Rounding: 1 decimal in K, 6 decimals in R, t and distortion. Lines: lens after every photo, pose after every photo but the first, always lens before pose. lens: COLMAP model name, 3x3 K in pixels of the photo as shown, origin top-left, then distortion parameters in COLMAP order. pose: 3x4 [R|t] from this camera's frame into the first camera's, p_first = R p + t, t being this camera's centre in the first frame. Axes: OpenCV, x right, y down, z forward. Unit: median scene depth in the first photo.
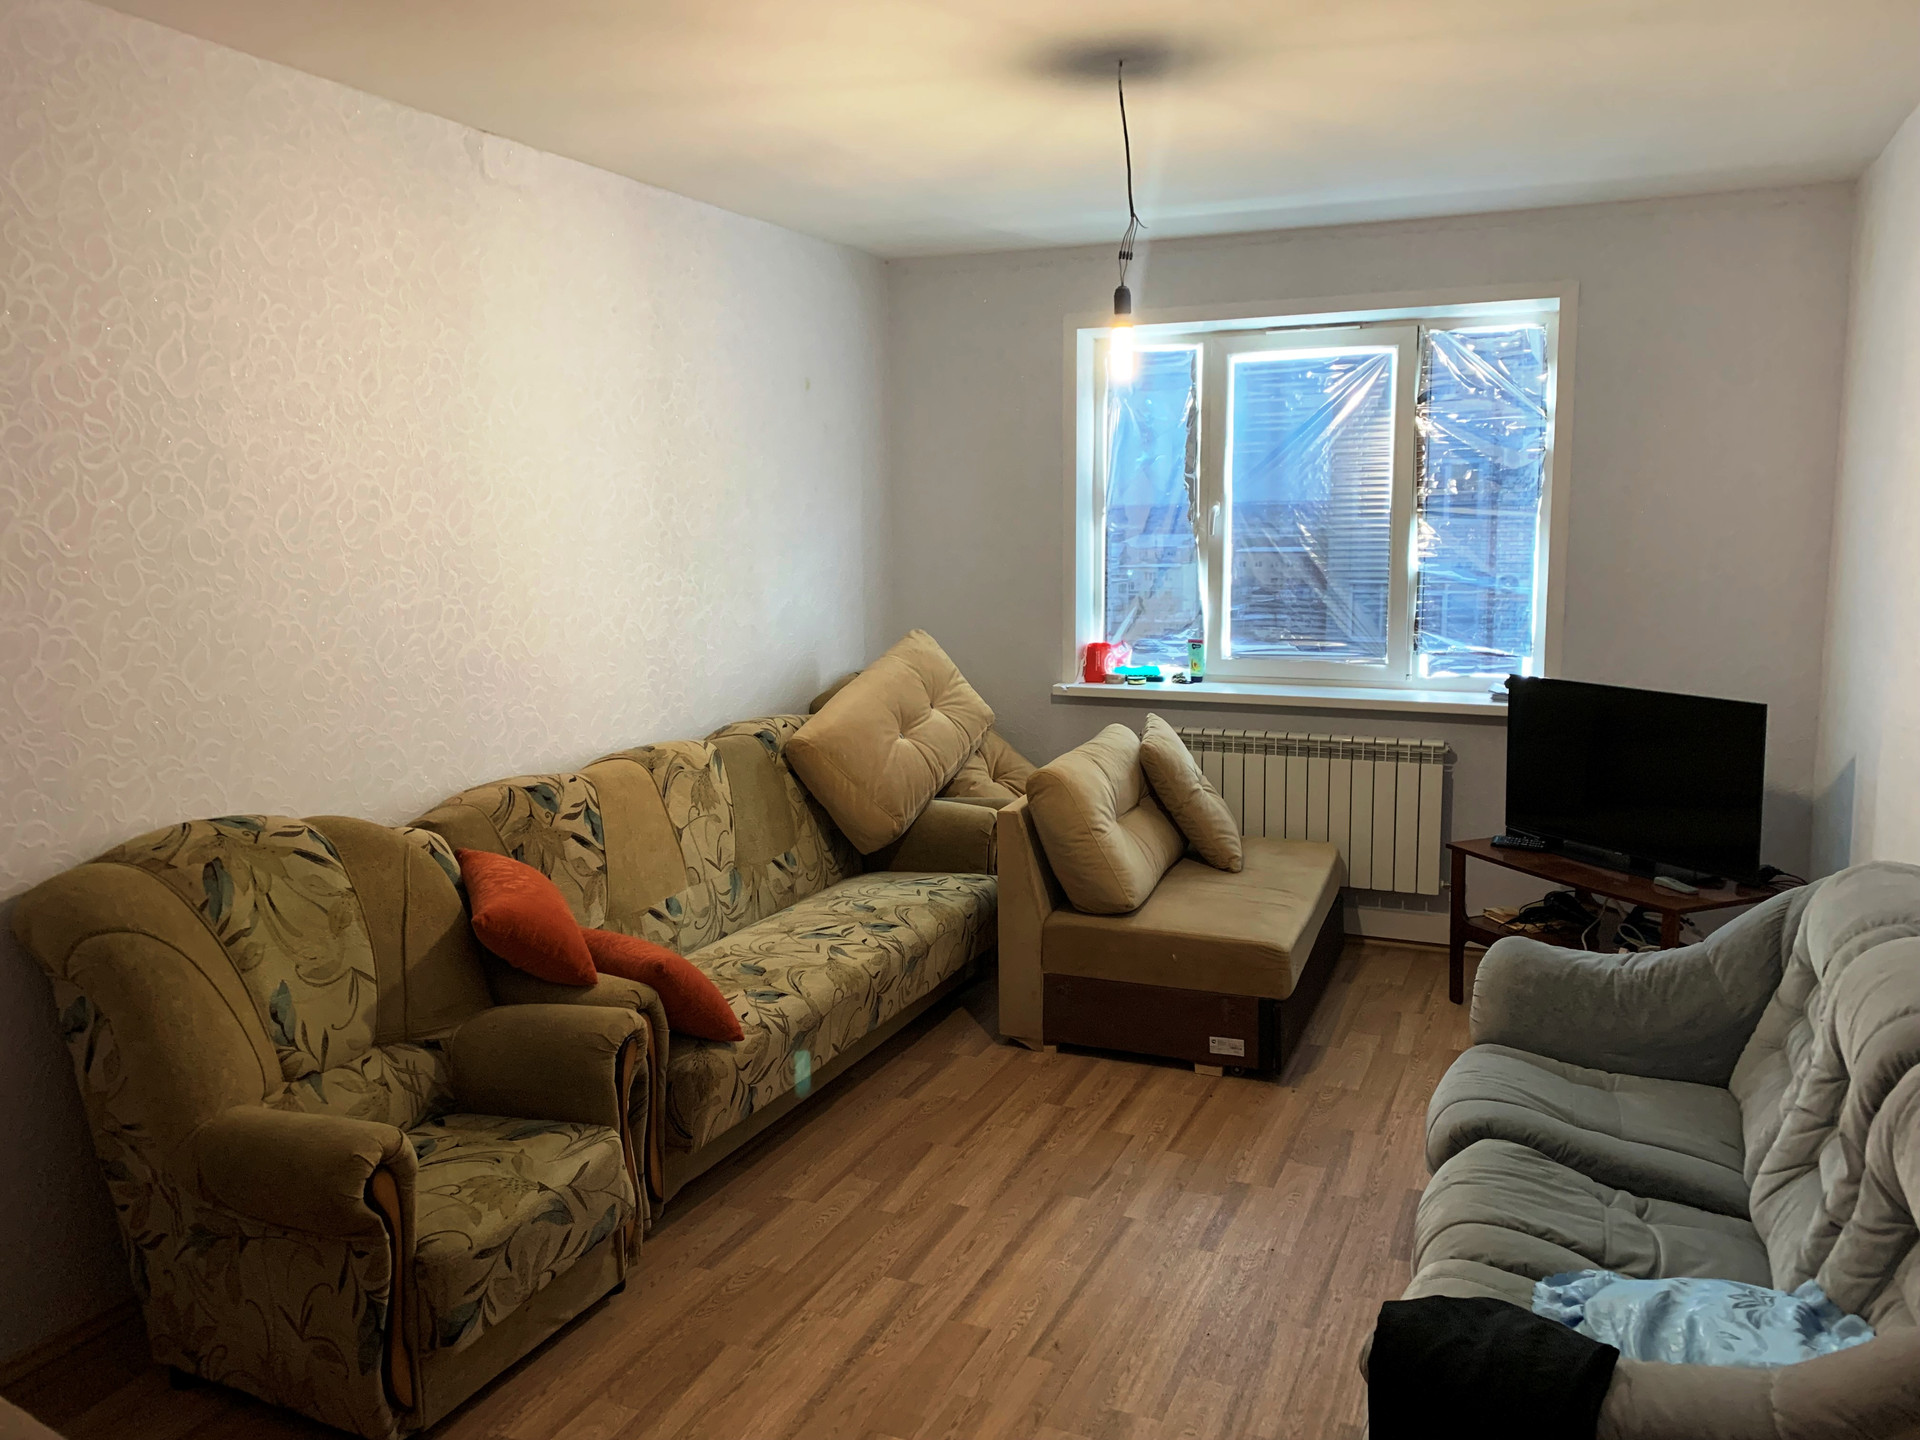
lens RADIAL K [[1470.3, 0, 953.4], [0, 1470.3, 704.7], [0, 0, 1]] dist [0.043142, -0.043198]
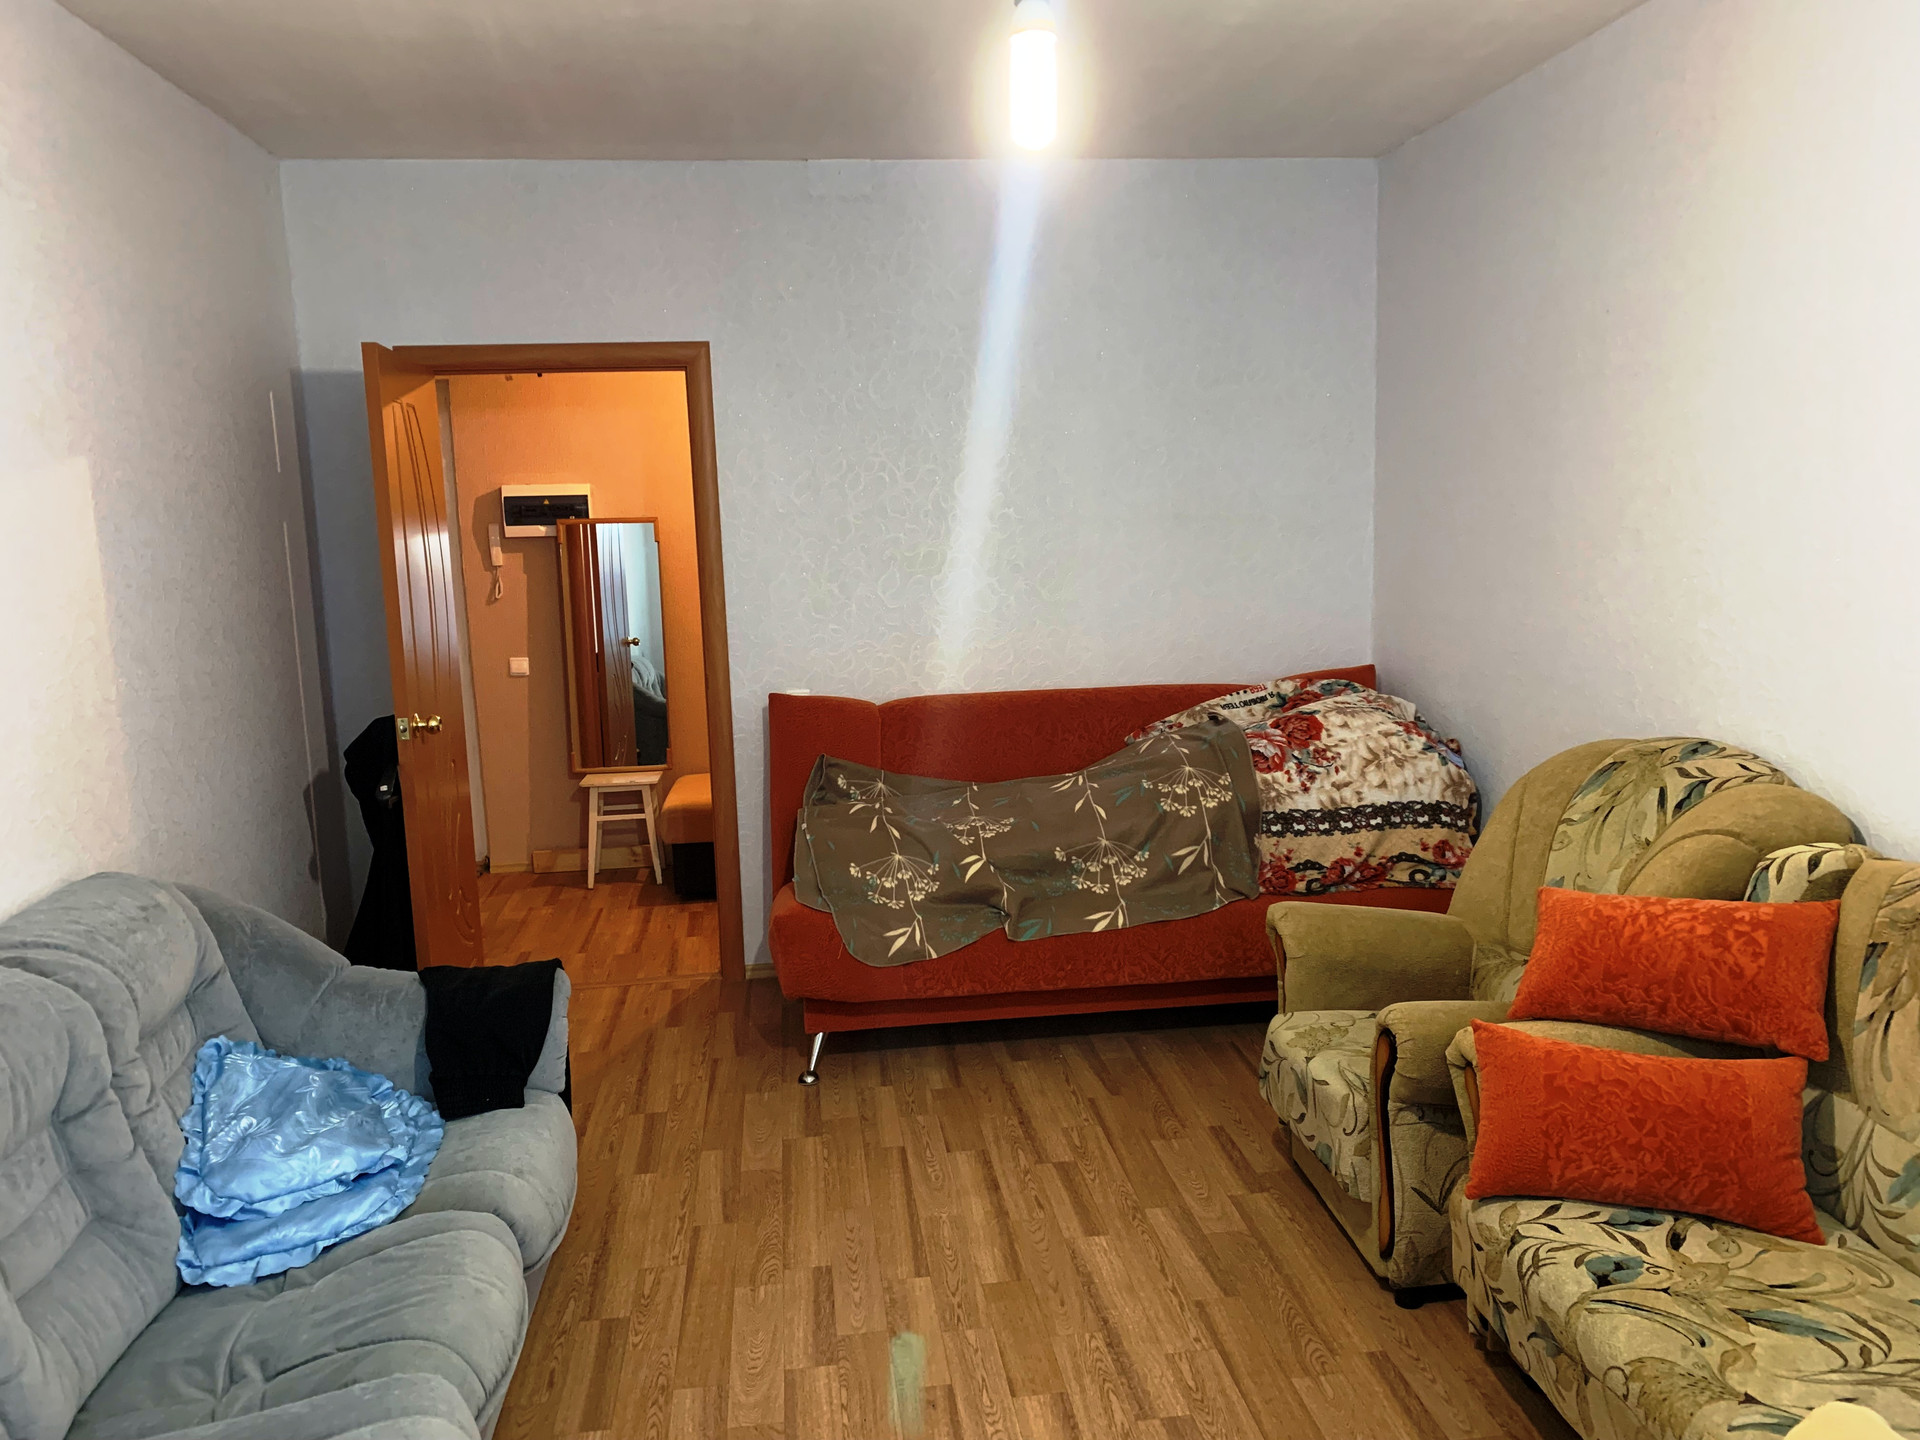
lens RADIAL K [[1470.3, 0, 965.3], [0, 1470.3, 723.0], [0, 0, 1]] dist [0.043142, -0.043198]
pose [[-0.855439, 0.117389, -0.504425, 0.361353], [-0.026759, 0.962655, 0.269407, -0.159368], [0.517212, 0.243959, -0.820351, 1.307538]]
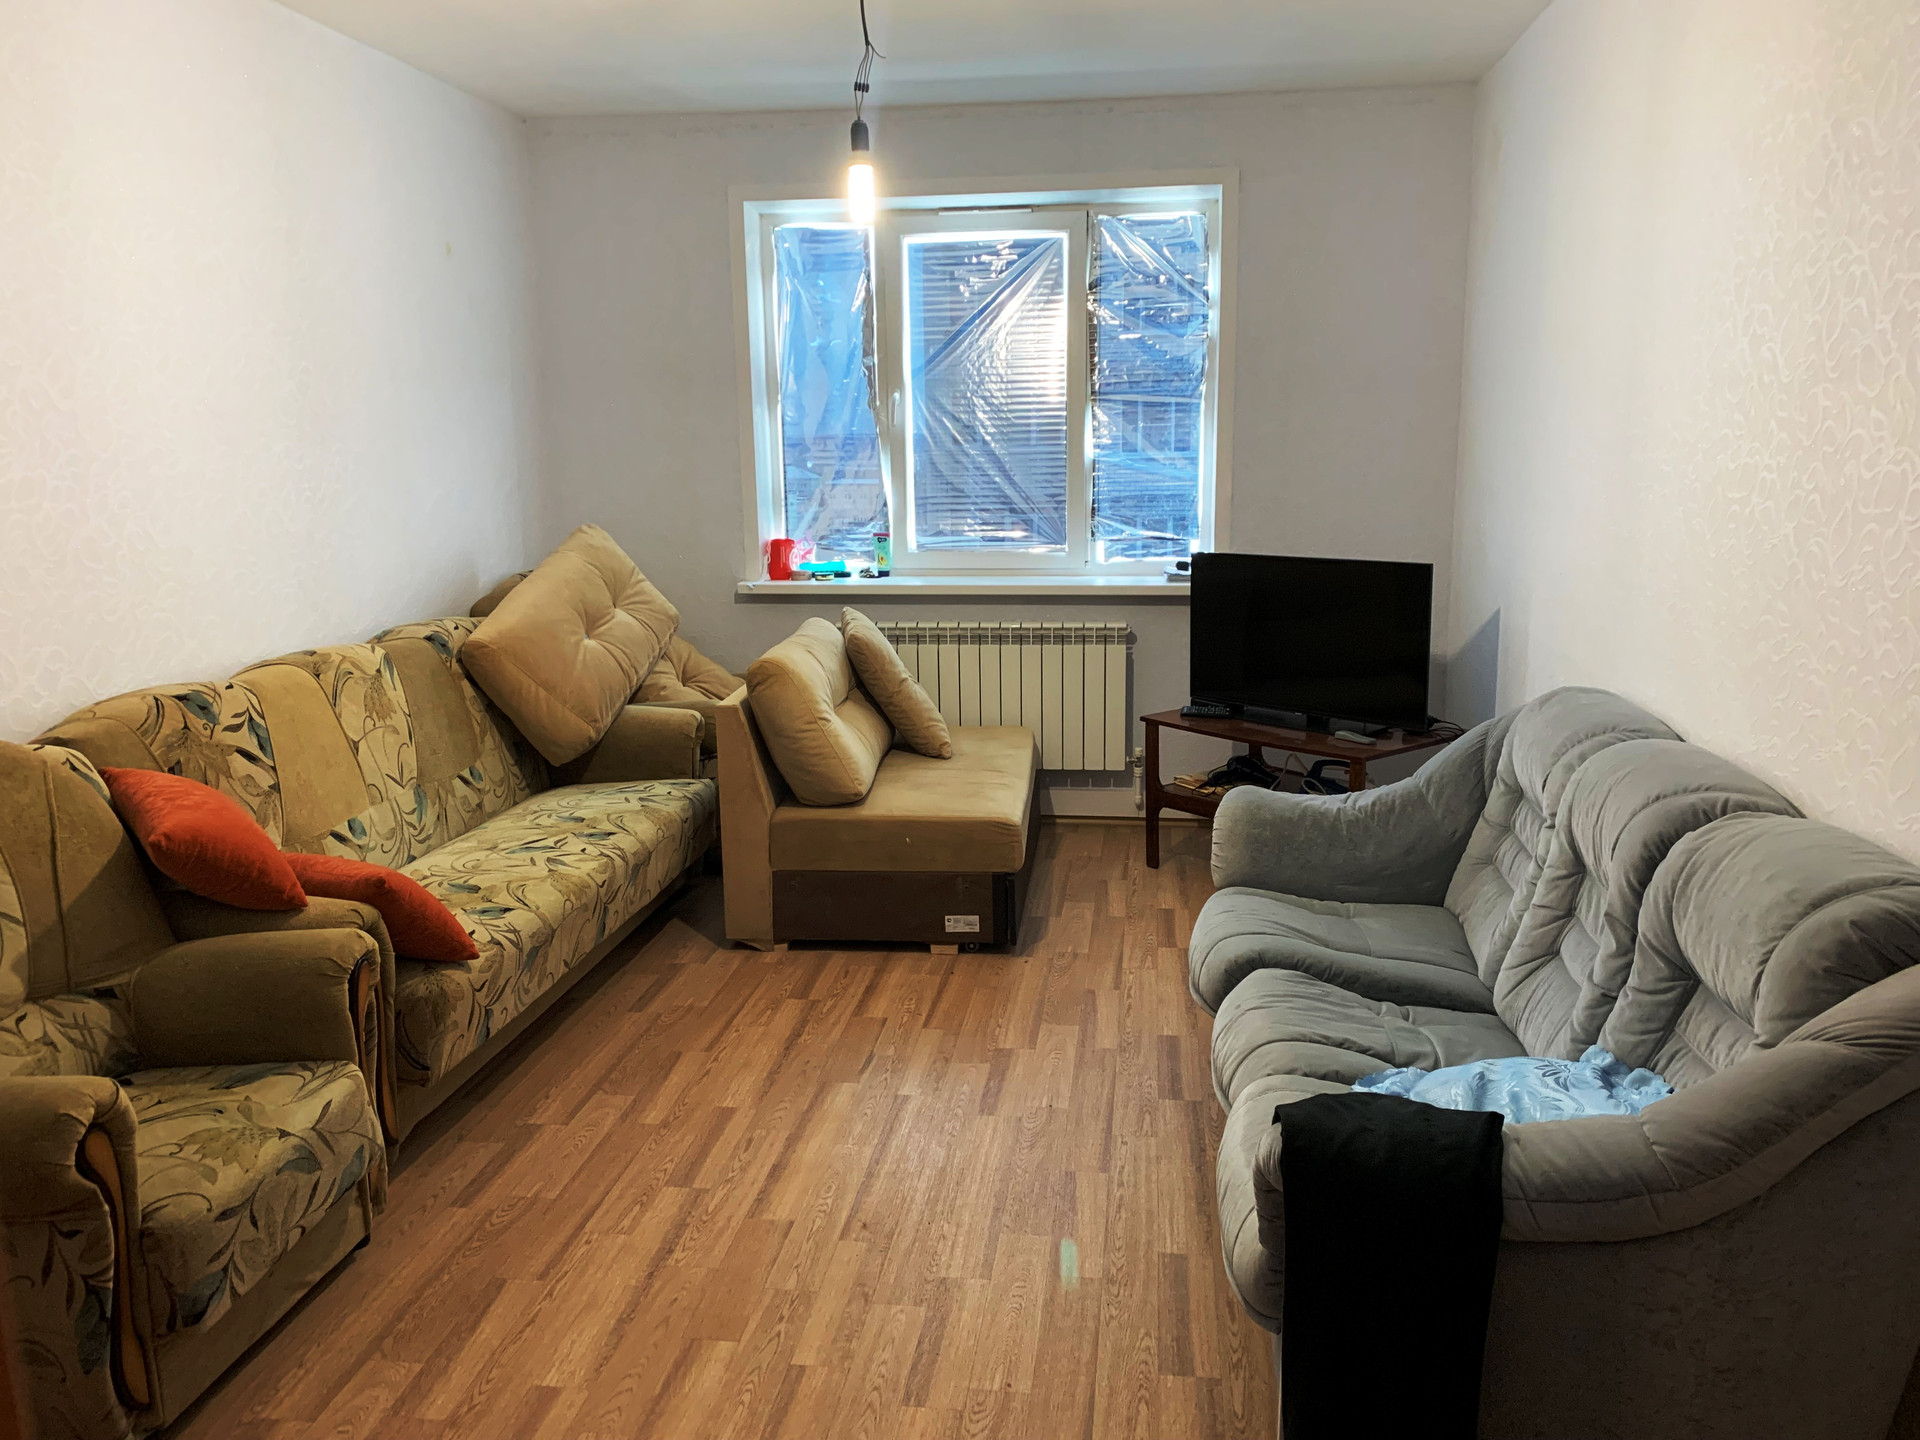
lens RADIAL K [[1470.3, 0, 963.2], [0, 1470.3, 725.4], [0, 0, 1]] dist [0.043142, -0.043198]
pose [[0.959778, -0.056228, 0.275071, -0.092767], [0.040371, 0.997198, 0.062978, 0.038791], [-0.277842, -0.049340, 0.959359, 0.056847]]
